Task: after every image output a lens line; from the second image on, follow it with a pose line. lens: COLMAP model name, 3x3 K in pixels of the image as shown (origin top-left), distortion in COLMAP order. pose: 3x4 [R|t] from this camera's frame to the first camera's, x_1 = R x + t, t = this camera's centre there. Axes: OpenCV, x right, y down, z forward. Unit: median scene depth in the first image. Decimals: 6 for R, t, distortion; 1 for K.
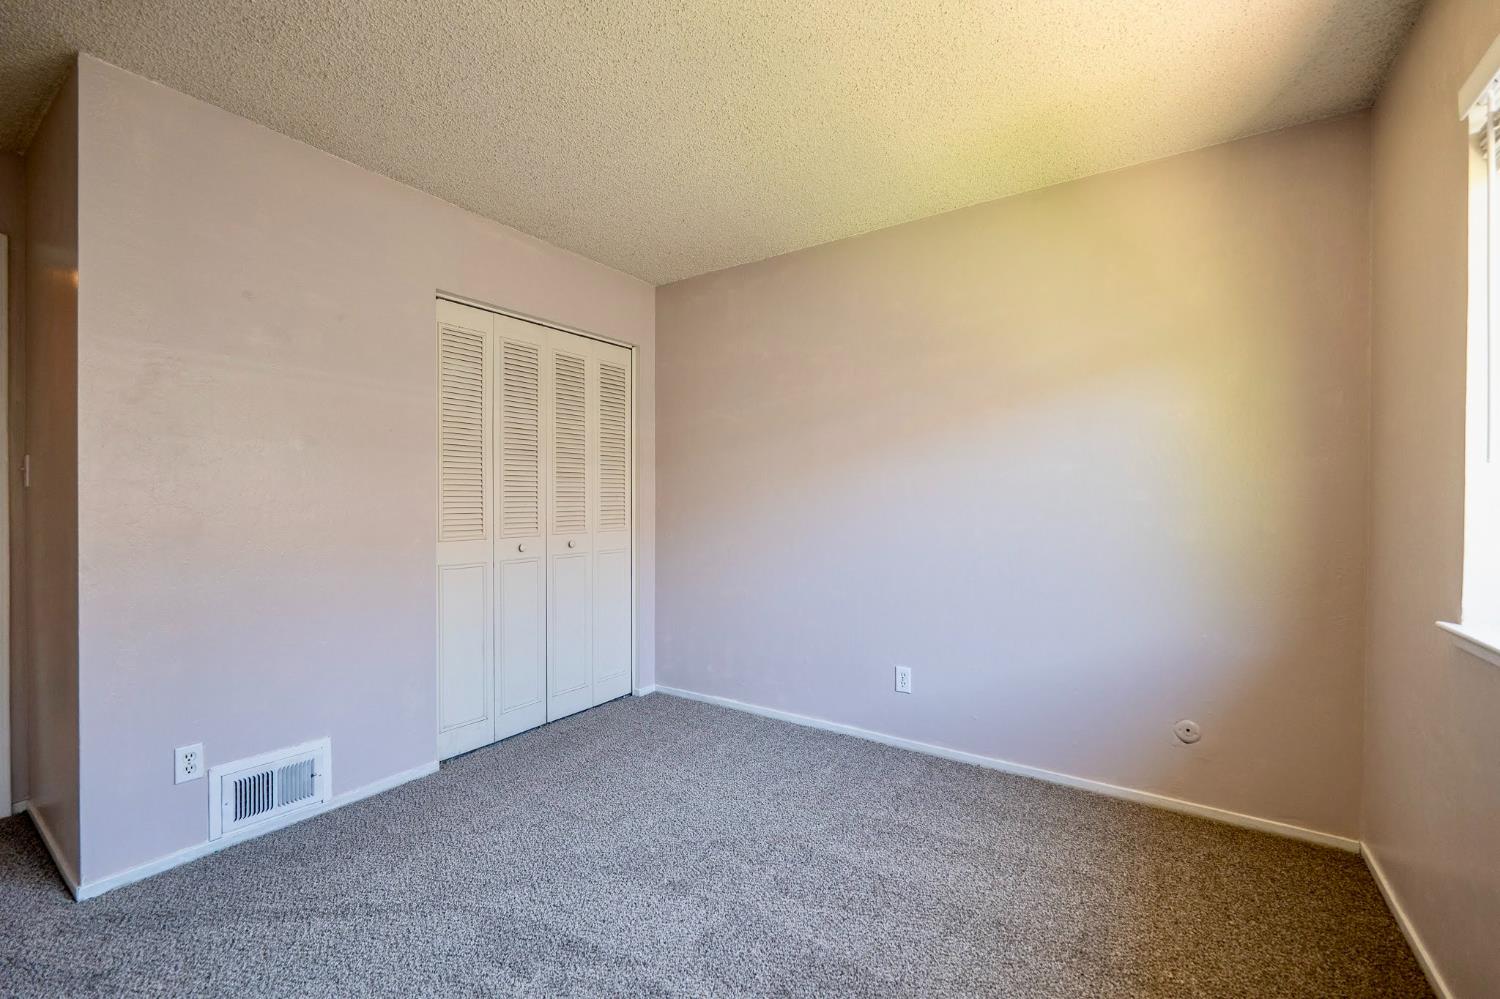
lens RADIAL K [[632.0, 0, 743.9], [0, 632.0, 500.6], [0, 0, 1]] dist [-0.010125, 0.000172]
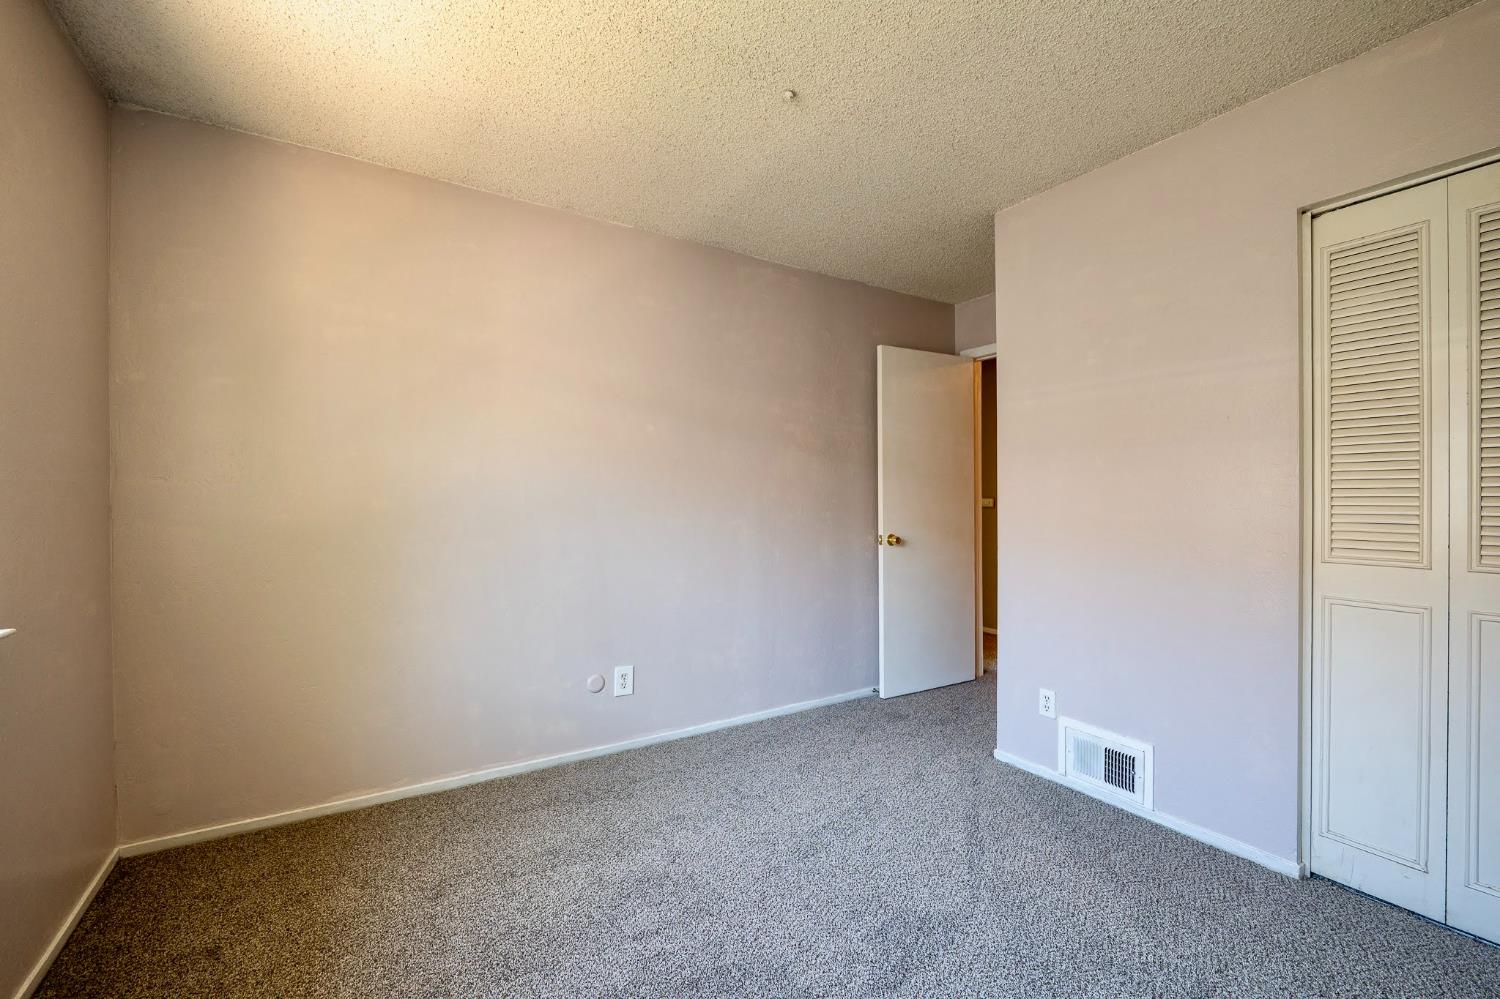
lens RADIAL K [[612.6, 0, 744.6], [0, 612.6, 500.5], [0, 0, 1]] dist [-0.010363, 0.000012]
pose [[-0.376293, -0.003425, -0.926495, 0.447563], [-0.011958, 0.999928, 0.001160, 0.003255], [0.926424, 0.011516, -0.376307, 0.756633]]
